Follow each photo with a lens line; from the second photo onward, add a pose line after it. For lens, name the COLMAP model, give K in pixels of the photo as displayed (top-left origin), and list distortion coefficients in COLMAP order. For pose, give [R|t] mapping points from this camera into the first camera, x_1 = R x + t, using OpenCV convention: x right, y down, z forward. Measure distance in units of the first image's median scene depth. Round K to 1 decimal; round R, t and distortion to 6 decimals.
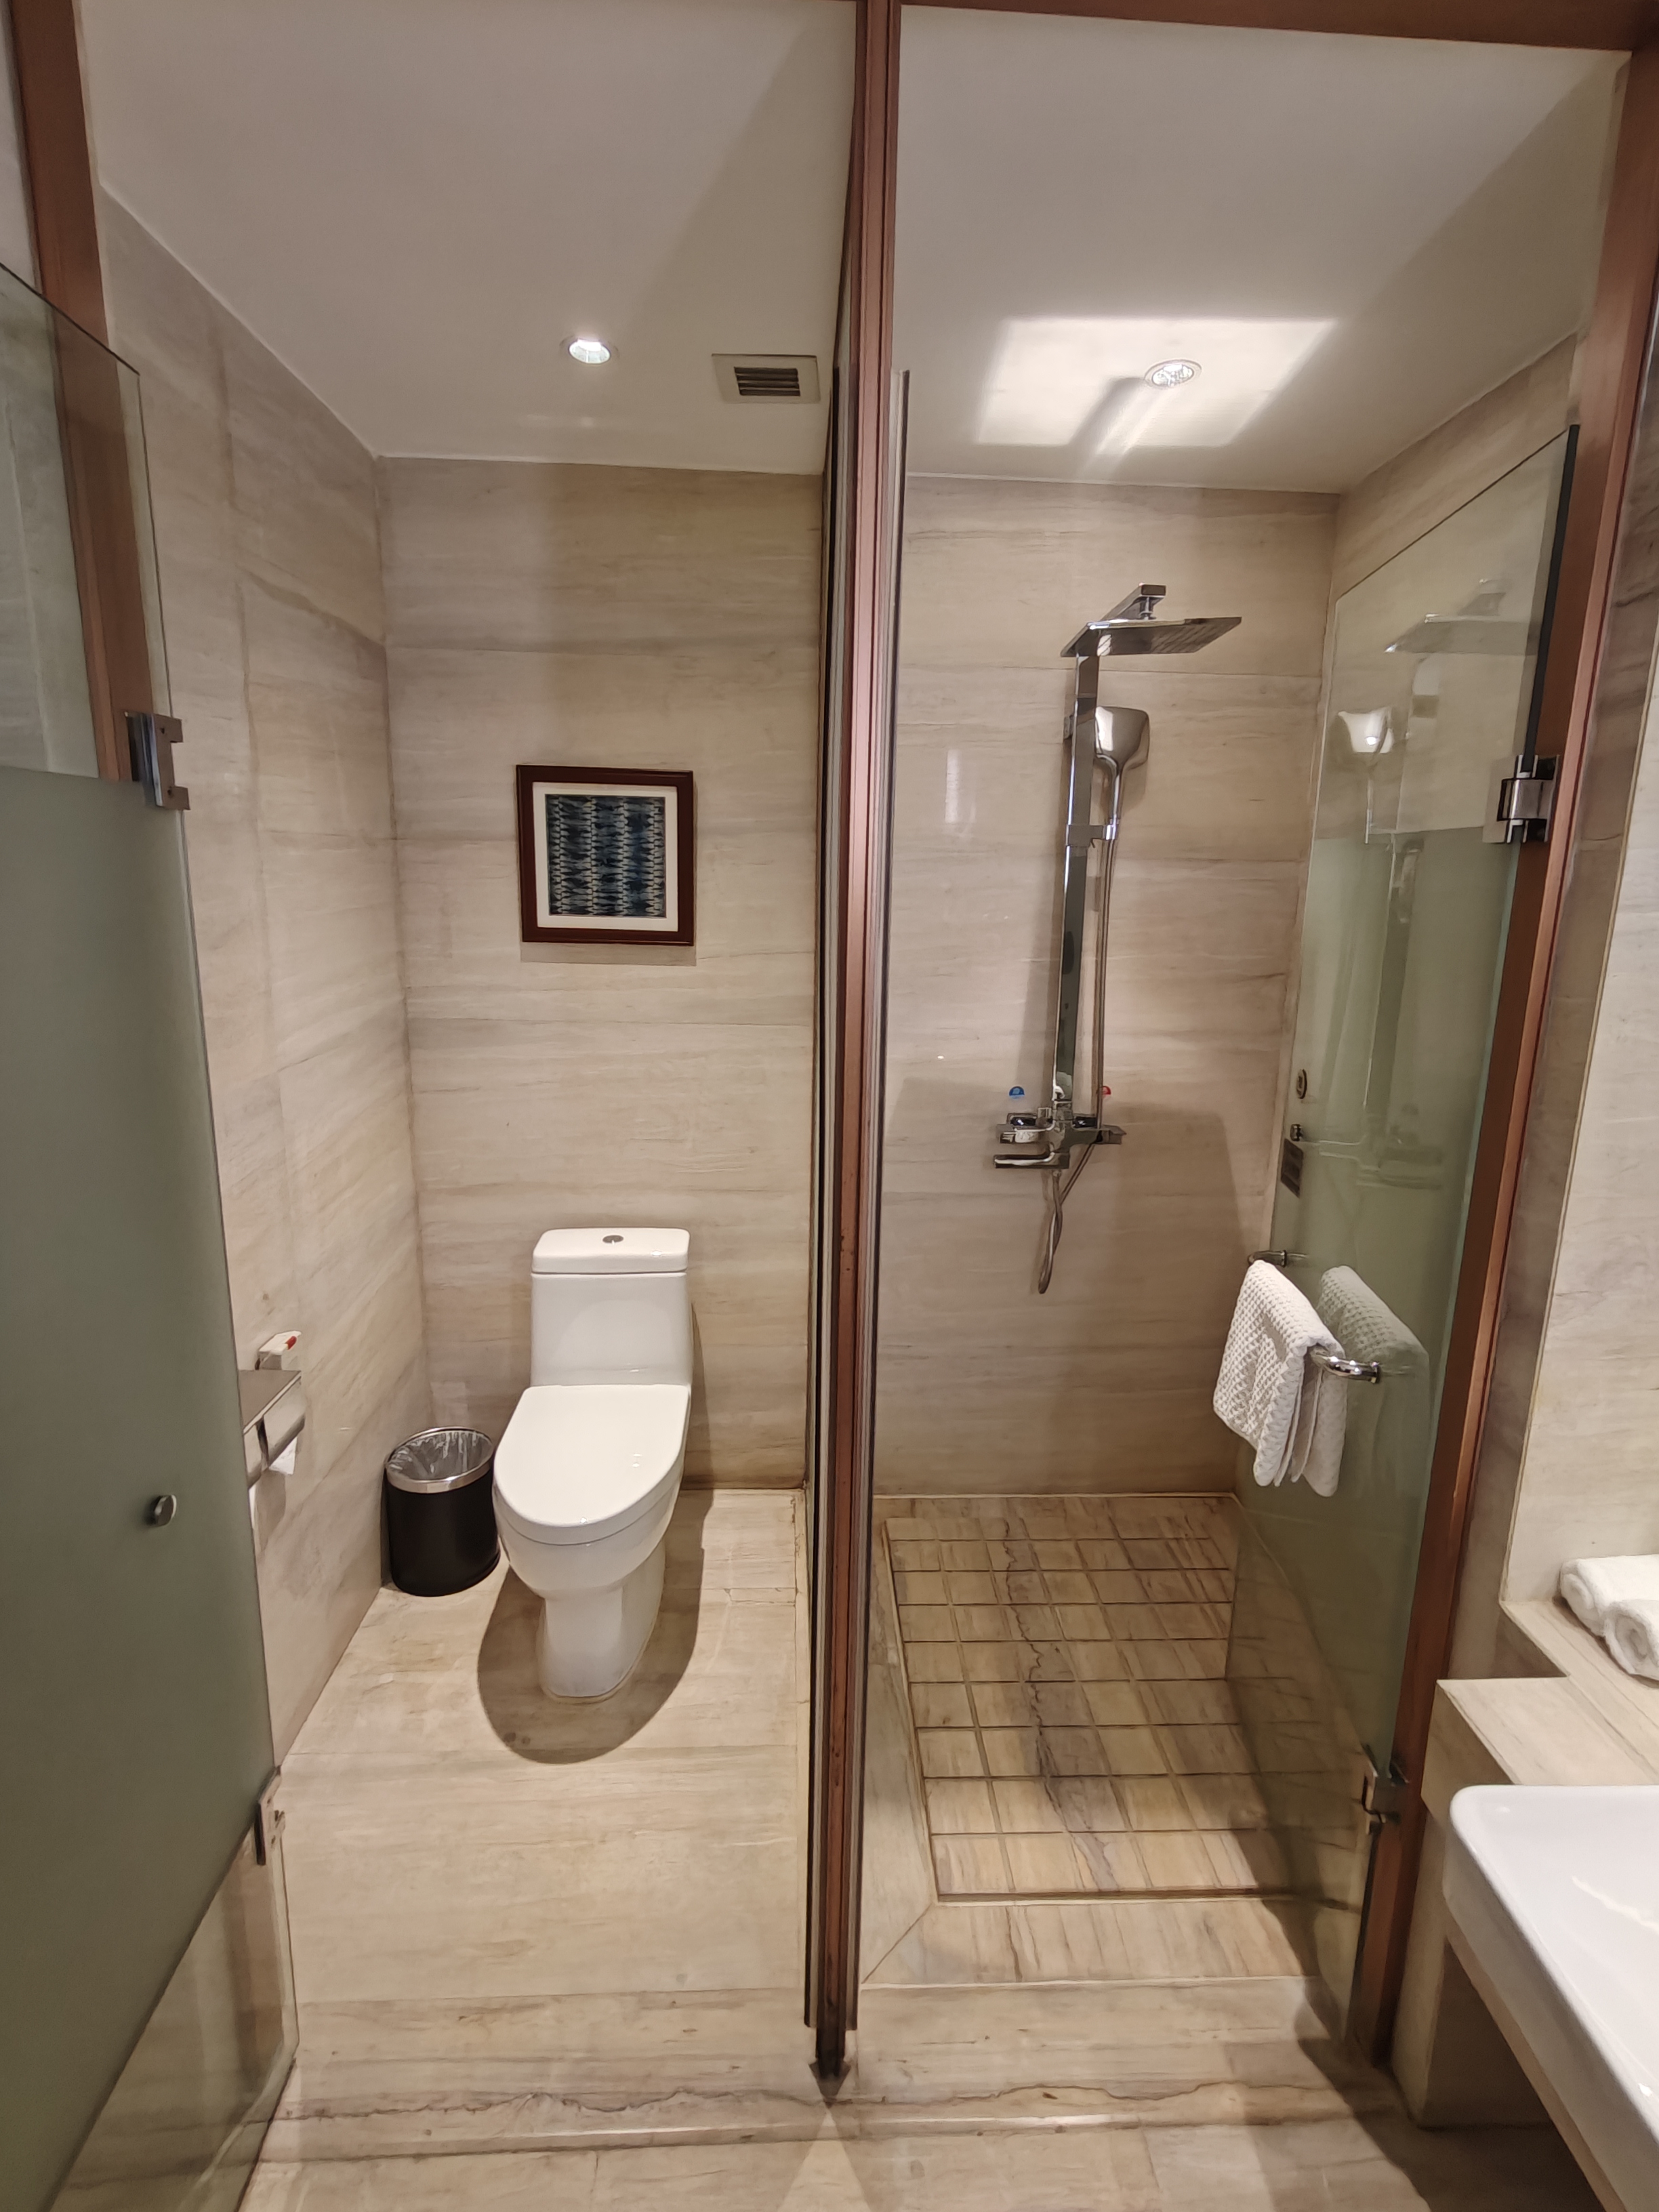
lens RADIAL K [[1046.5, 0, 842.0], [0, 1046.5, 1075.1], [0, 0, 1]] dist [0.003547, 0.001494]
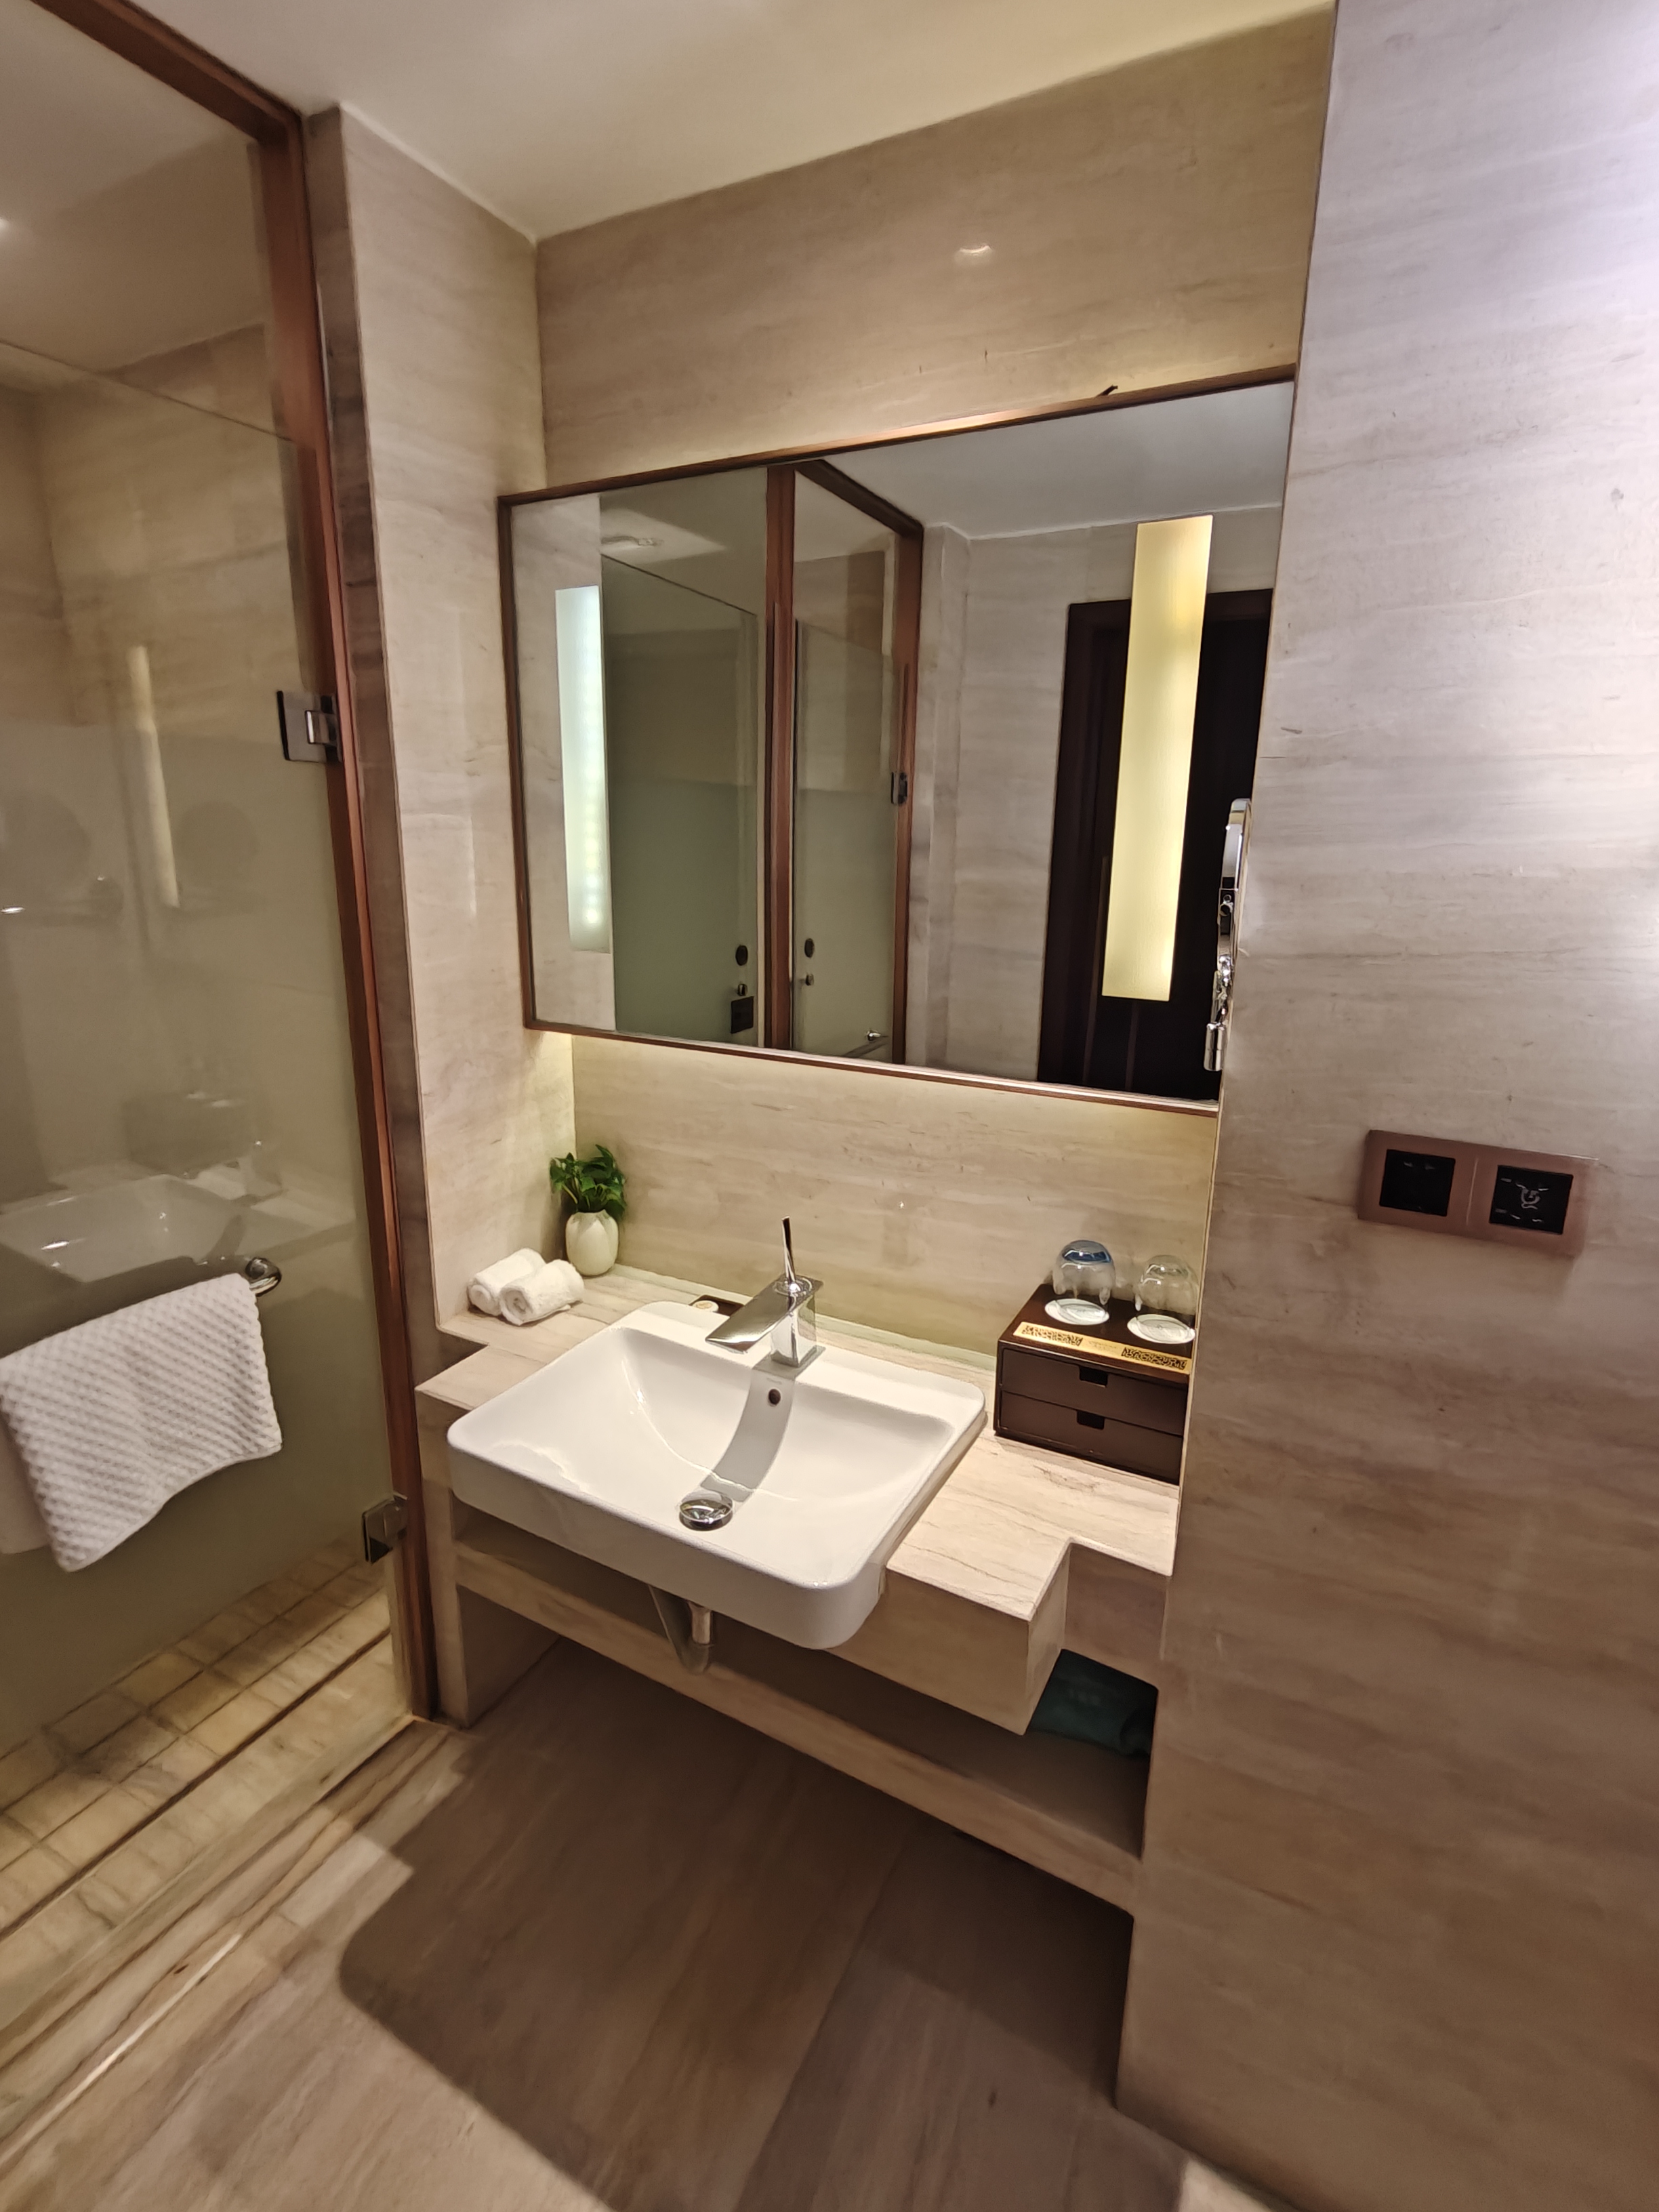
lens RADIAL K [[1046.5, 0, 836.3], [0, 1046.5, 1074.7], [0, 0, 1]] dist [0.003547, 0.001494]
pose [[0.494032, -0.213447, 0.842836, -0.124742], [0.163932, 0.974878, 0.150797, 0.037719], [-0.853849, 0.063669, 0.516612, -0.108533]]
